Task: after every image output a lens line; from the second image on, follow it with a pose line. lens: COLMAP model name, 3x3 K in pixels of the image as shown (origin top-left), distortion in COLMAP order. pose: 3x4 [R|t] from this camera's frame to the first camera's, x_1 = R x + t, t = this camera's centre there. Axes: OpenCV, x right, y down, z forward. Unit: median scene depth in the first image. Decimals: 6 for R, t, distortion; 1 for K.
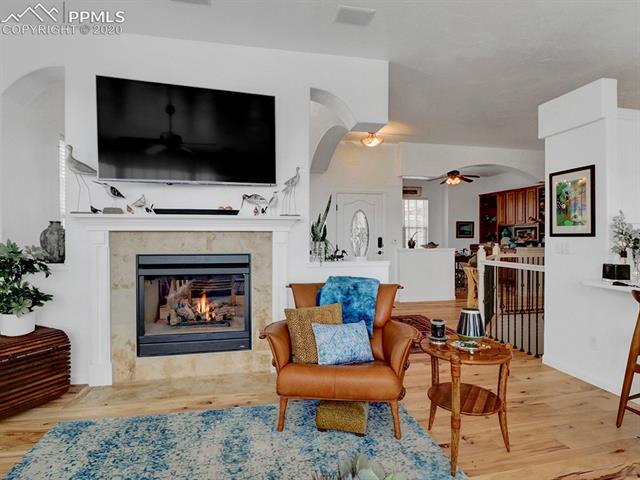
lens RADIAL K [[347.2, 0, 323.9], [0, 347.2, 240.1], [0, 0, 1]] dist [-0.020343, -0.001337]
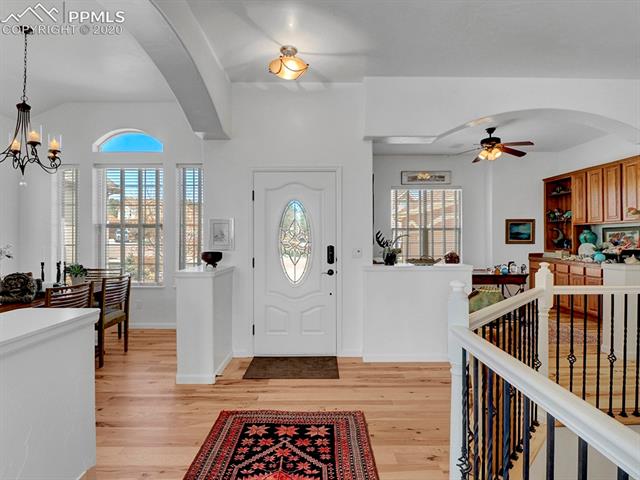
lens RADIAL K [[347.2, 0, 316.7], [0, 347.2, 235.8], [0, 0, 1]] dist [-0.020343, -0.001337]
pose [[0.978908, -0.001000, -0.204300, 0.174812], [-0.002545, 0.999851, -0.017088, -0.009753], [0.204287, 0.017248, 0.978759, 0.292856]]
